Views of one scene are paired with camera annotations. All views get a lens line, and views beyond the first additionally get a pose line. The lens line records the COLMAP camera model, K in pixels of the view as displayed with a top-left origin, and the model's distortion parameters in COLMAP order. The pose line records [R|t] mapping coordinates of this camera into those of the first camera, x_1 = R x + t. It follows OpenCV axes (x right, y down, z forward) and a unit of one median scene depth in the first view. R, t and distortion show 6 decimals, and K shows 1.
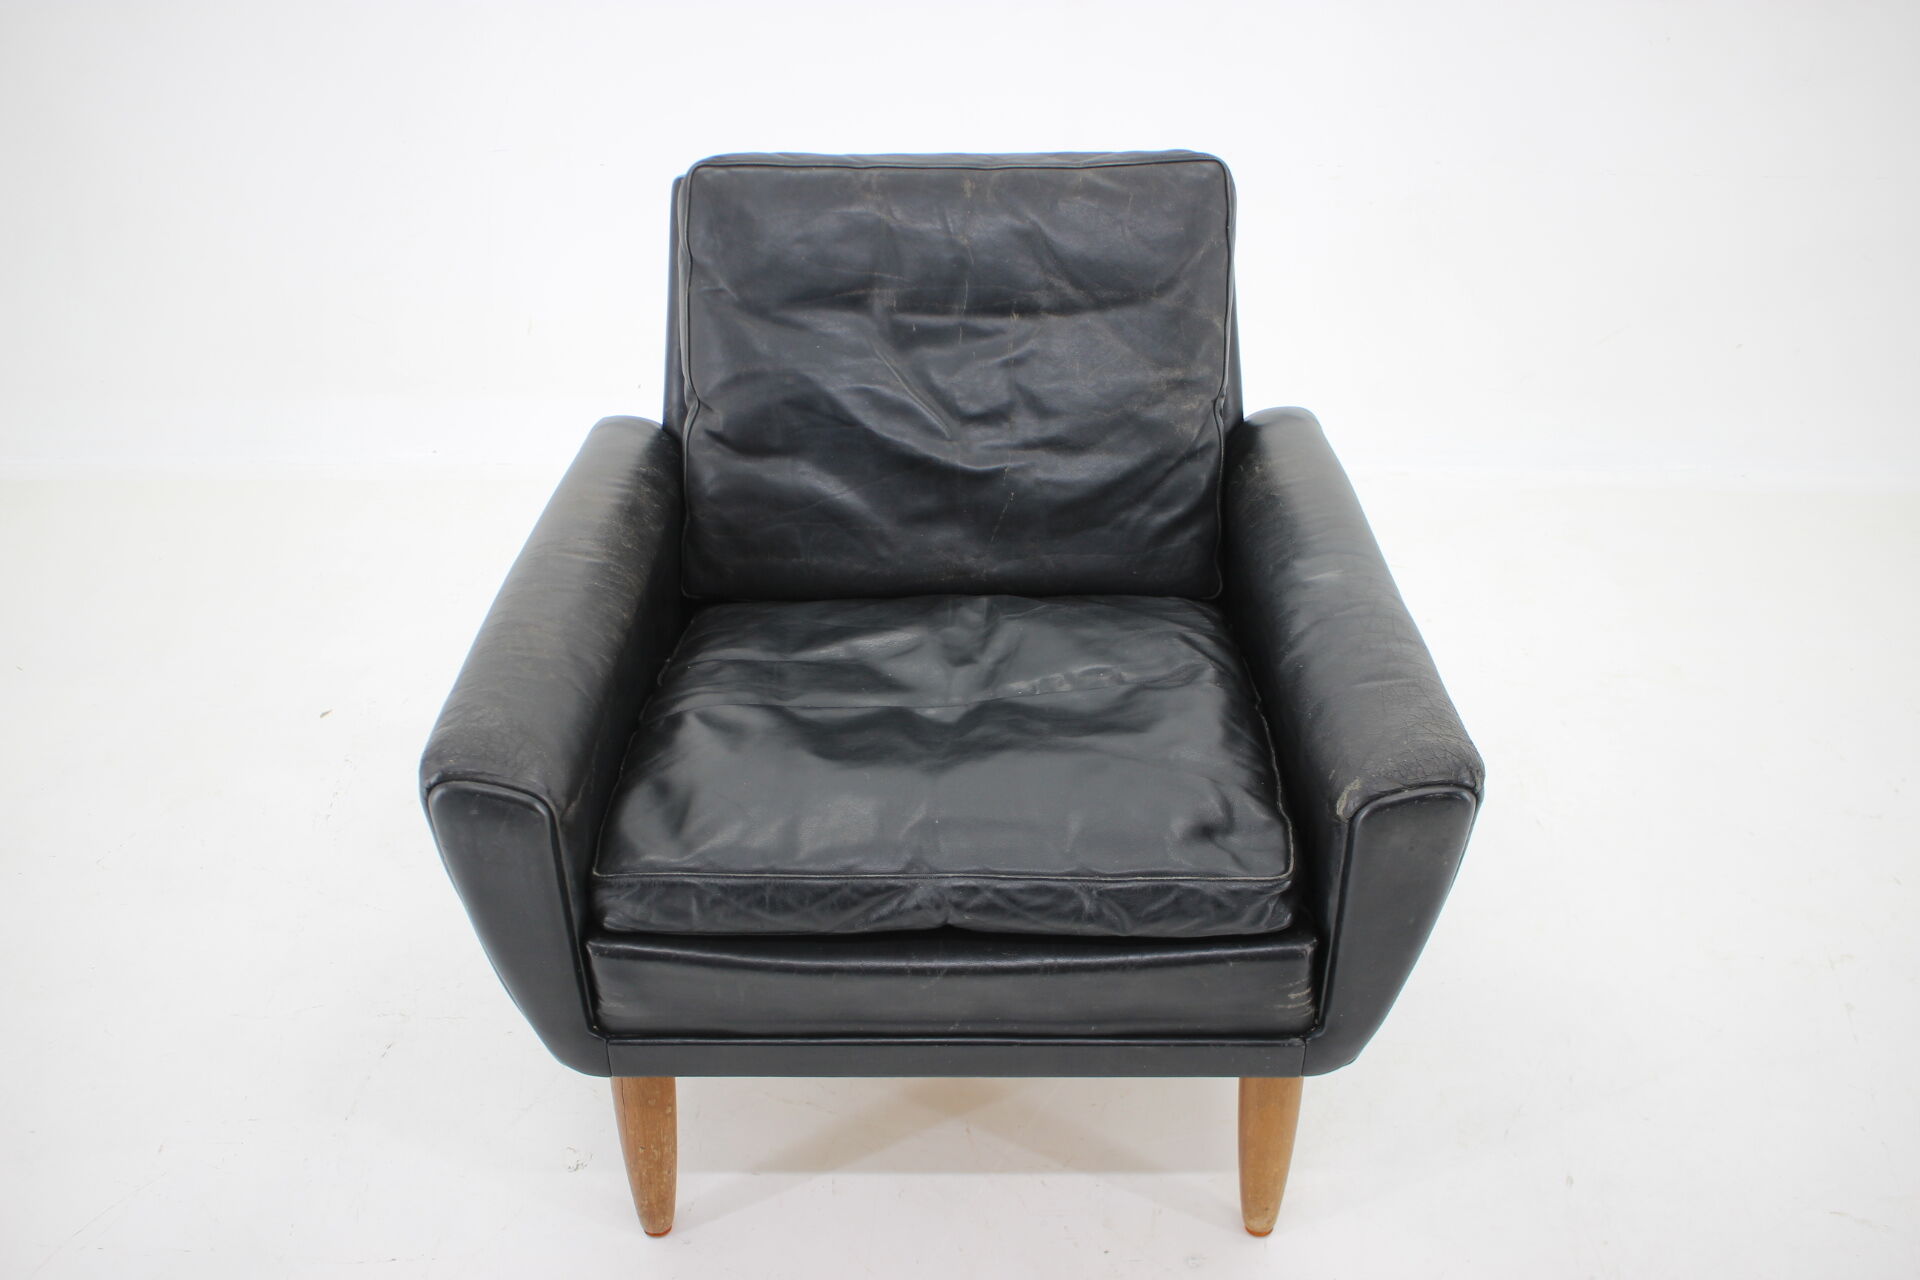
lens RADIAL K [[1794.3, 0, 960.0], [0, 1794.3, 640.0], [0, 0, 1]] dist [-0.122230, 0.011757]
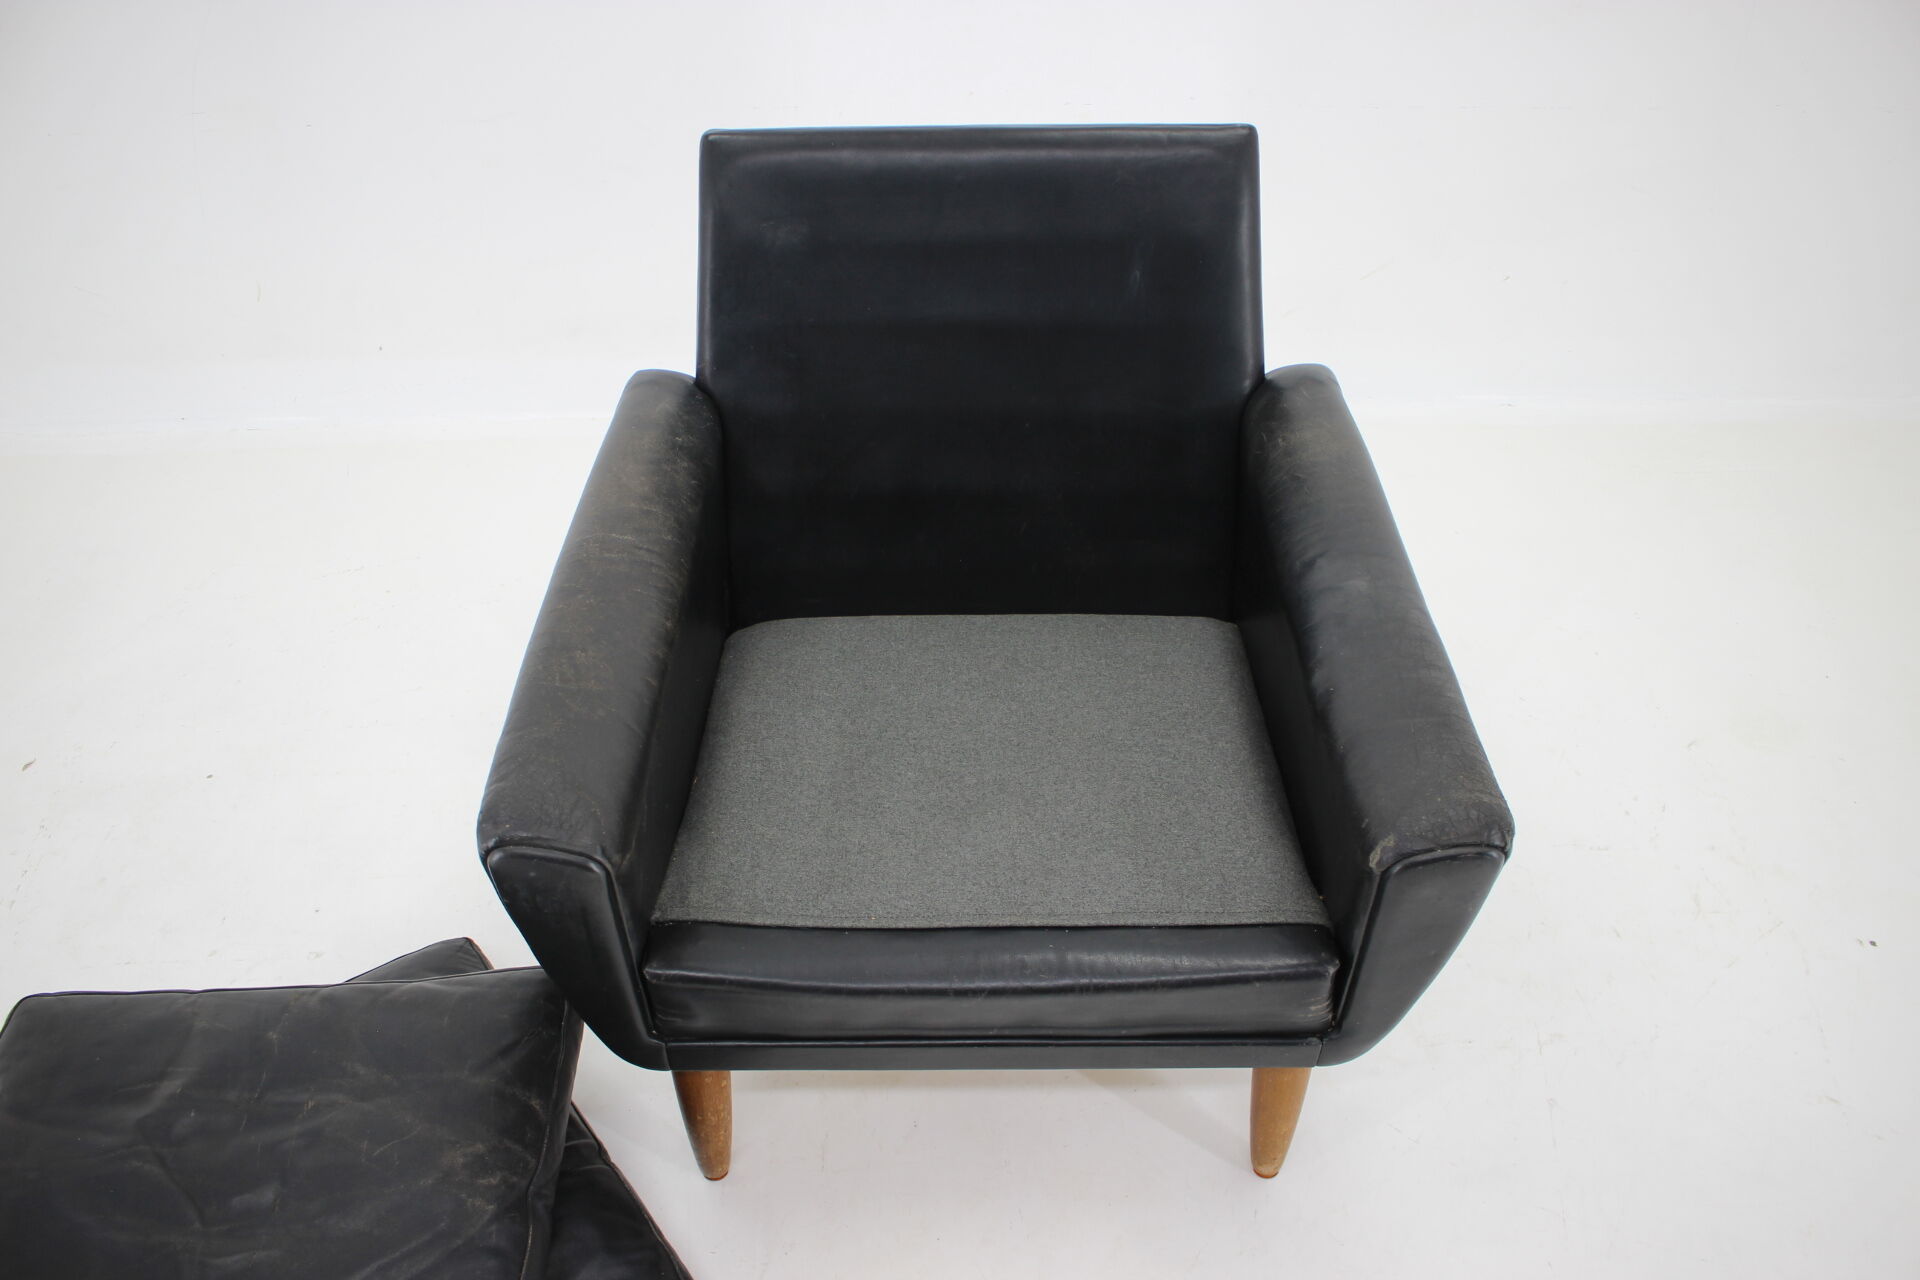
lens RADIAL K [[1586.4, 0, 960.0], [0, 1586.4, 640.0], [0, 0, 1]] dist [-0.126838, 0.003967]
pose [[0.999981, -0.001121, 0.006095, -0.028252], [0.000103, 0.986384, 0.164460, -0.163885], [-0.006197, -0.164456, 0.986365, 0.114015]]
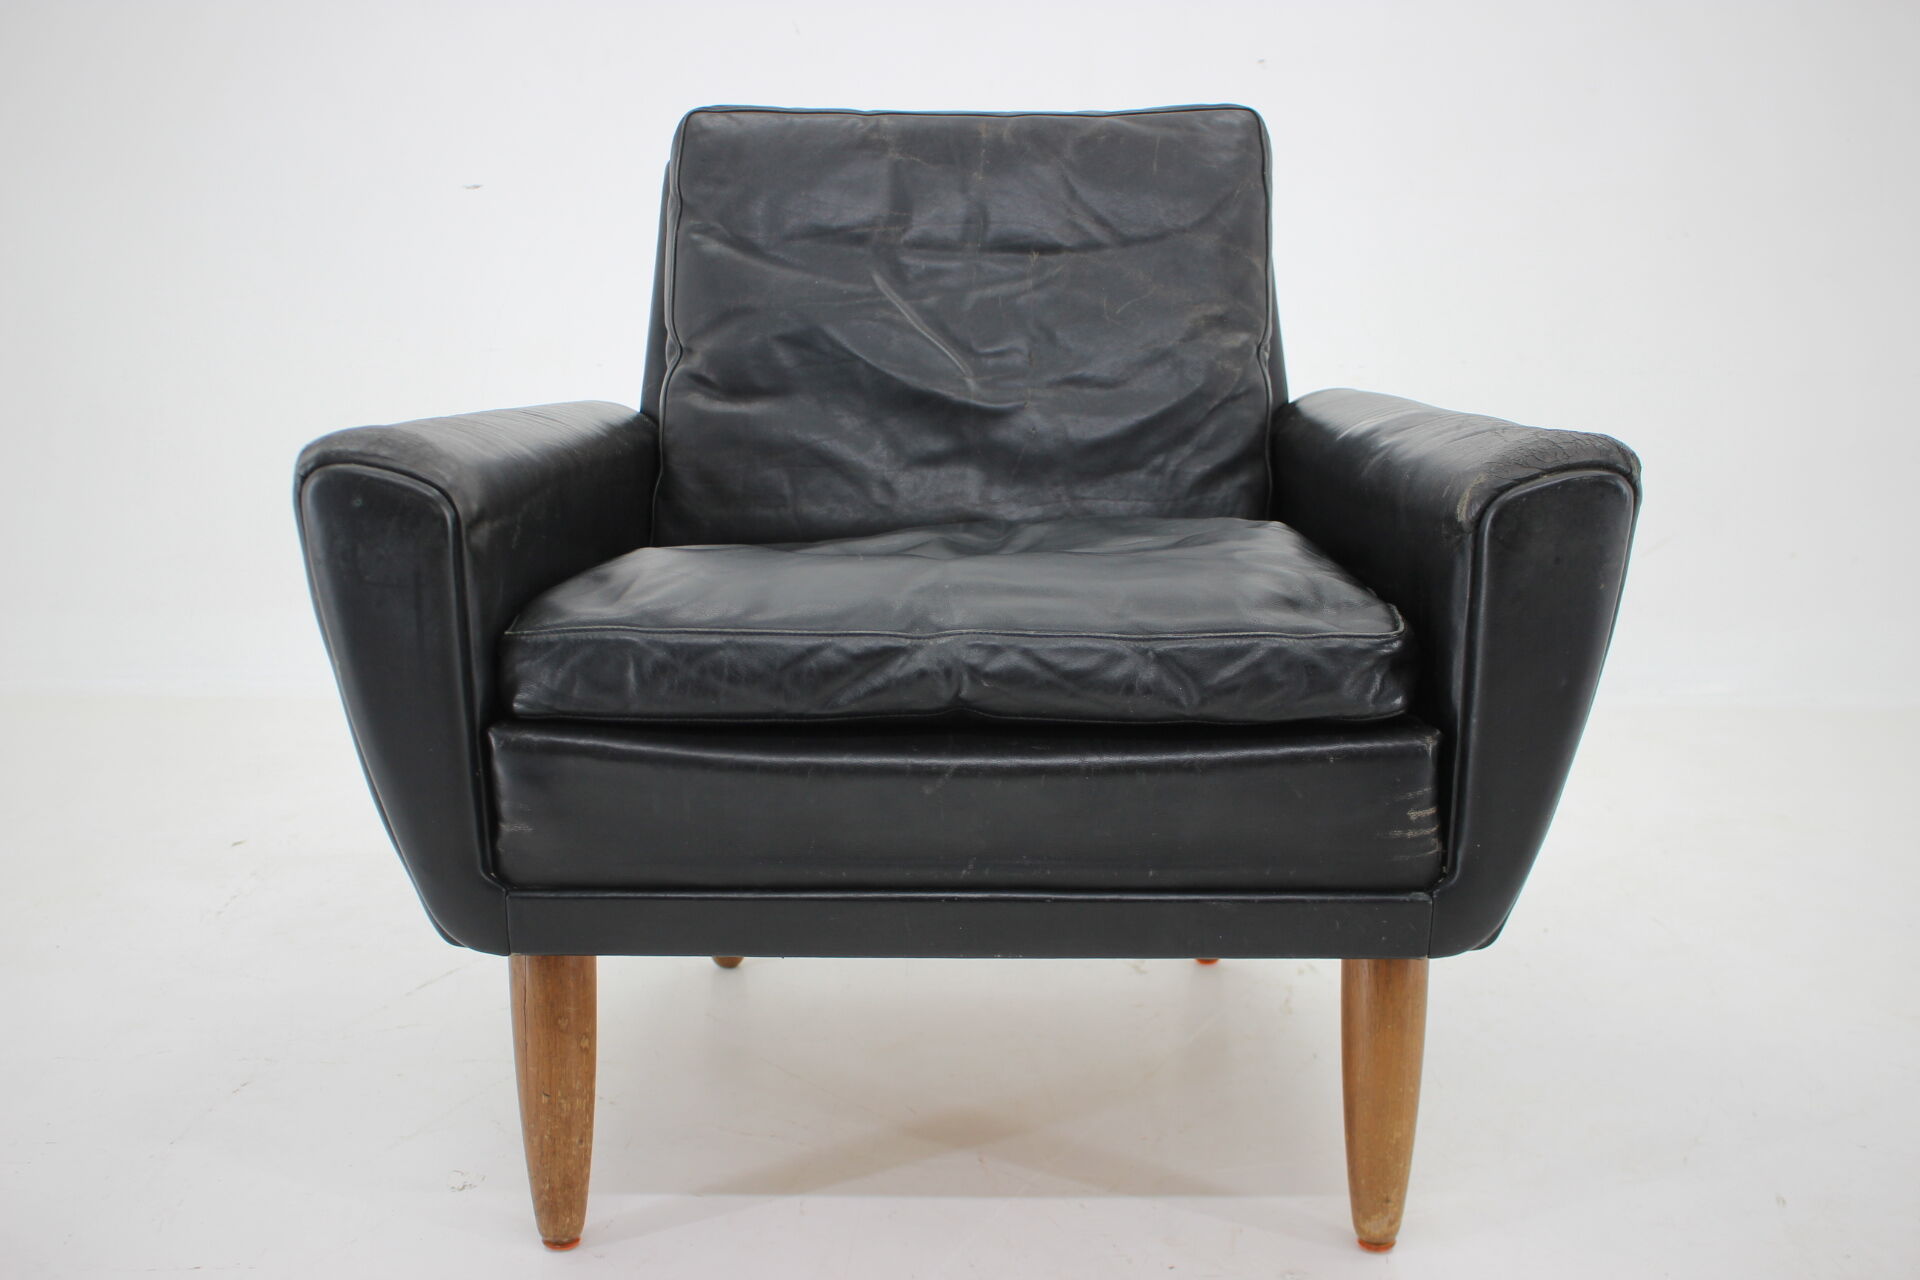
lens RADIAL K [[1794.3, 0, 960.0], [0, 1794.3, 640.0], [0, 0, 1]] dist [-0.122230, 0.011757]
pose [[0.999980, 0.006223, -0.001484, -0.005679], [-0.006379, 0.951942, -0.306211, 0.350854], [-0.000493, 0.306214, 0.951963, 0.246350]]
